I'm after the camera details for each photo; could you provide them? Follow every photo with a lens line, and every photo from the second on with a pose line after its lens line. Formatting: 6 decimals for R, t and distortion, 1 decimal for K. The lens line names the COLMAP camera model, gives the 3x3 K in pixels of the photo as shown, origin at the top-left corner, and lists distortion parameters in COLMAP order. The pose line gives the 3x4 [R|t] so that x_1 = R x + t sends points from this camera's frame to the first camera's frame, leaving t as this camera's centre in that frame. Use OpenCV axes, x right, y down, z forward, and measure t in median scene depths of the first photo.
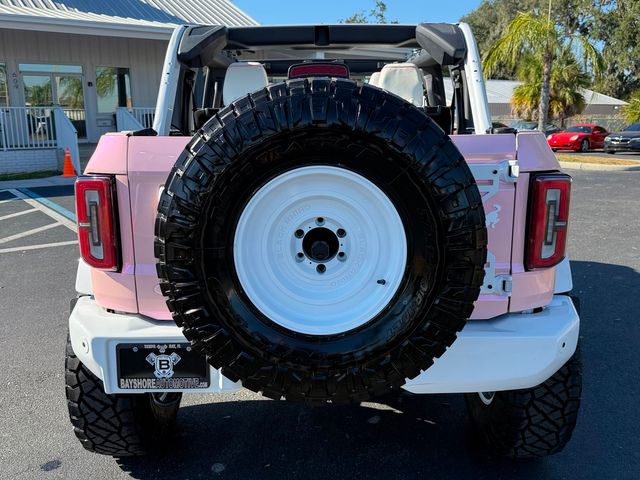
lens RADIAL K [[576.4, 0, 322.2], [0, 576.4, 239.4], [0, 0, 1]] dist [0.166739, -0.282673]
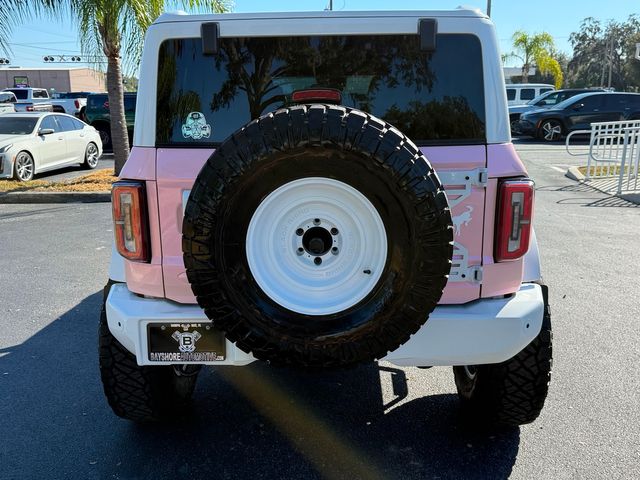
lens RADIAL K [[578.5, 0, 320.1], [0, 578.5, 239.7], [0, 0, 1]] dist [0.167227, -0.285234]
pose [[0.999813, 0.000488, -0.019329, 0.024269], [-0.000074, 0.999771, 0.021397, -0.018132], [0.019335, -0.021392, 0.999584, -0.193836]]
